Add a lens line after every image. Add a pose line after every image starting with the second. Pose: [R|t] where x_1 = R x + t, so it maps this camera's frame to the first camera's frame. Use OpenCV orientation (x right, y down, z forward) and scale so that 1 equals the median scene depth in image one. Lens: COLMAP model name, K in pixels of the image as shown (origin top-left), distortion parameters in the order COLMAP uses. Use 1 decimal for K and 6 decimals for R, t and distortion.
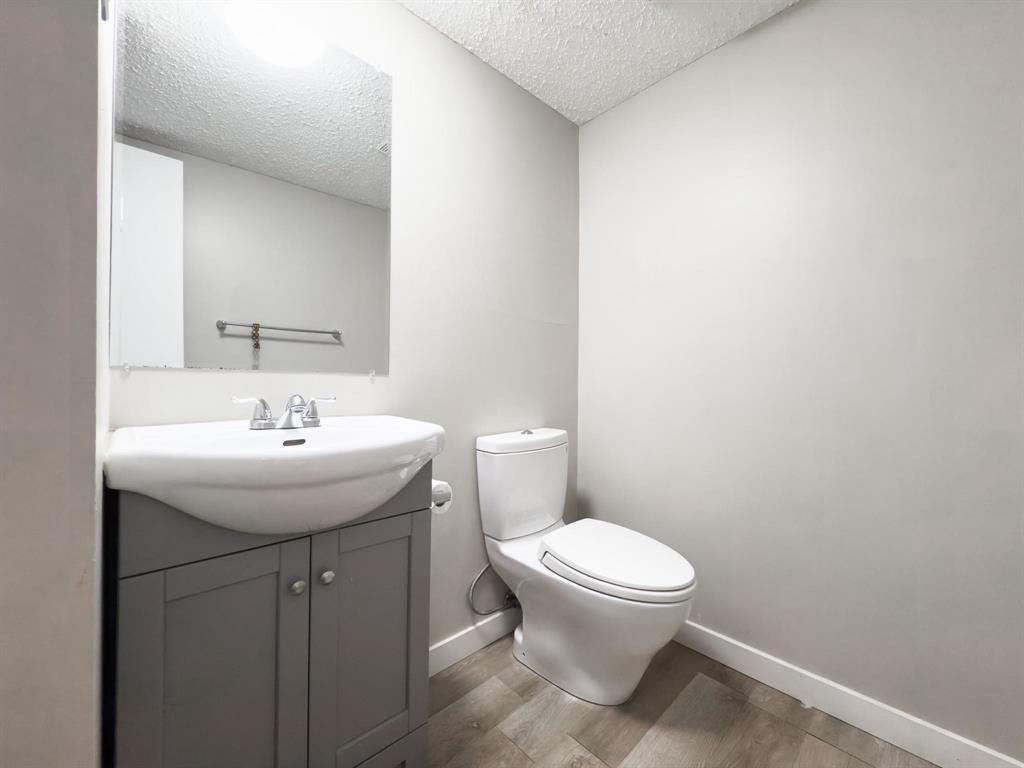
lens RADIAL K [[410.5, 0, 513.1], [0, 410.5, 384.0], [0, 0, 1]] dist [-0.001736, -0.000349]
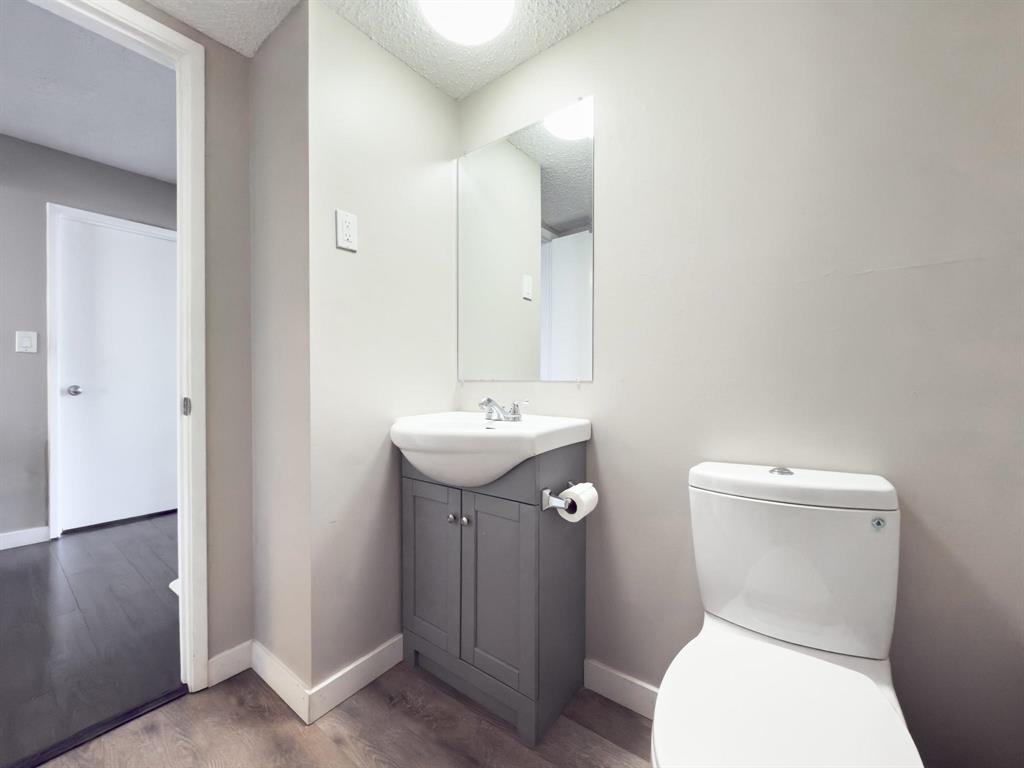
lens RADIAL K [[410.5, 0, 513.1], [0, 410.5, 384.0], [0, 0, 1]] dist [-0.001736, -0.000349]
pose [[0.173016, -0.005446, -0.984904, 0.697030], [0.002269, 0.999984, -0.005131, -0.011164], [0.984916, -0.001347, 0.173025, 0.614001]]
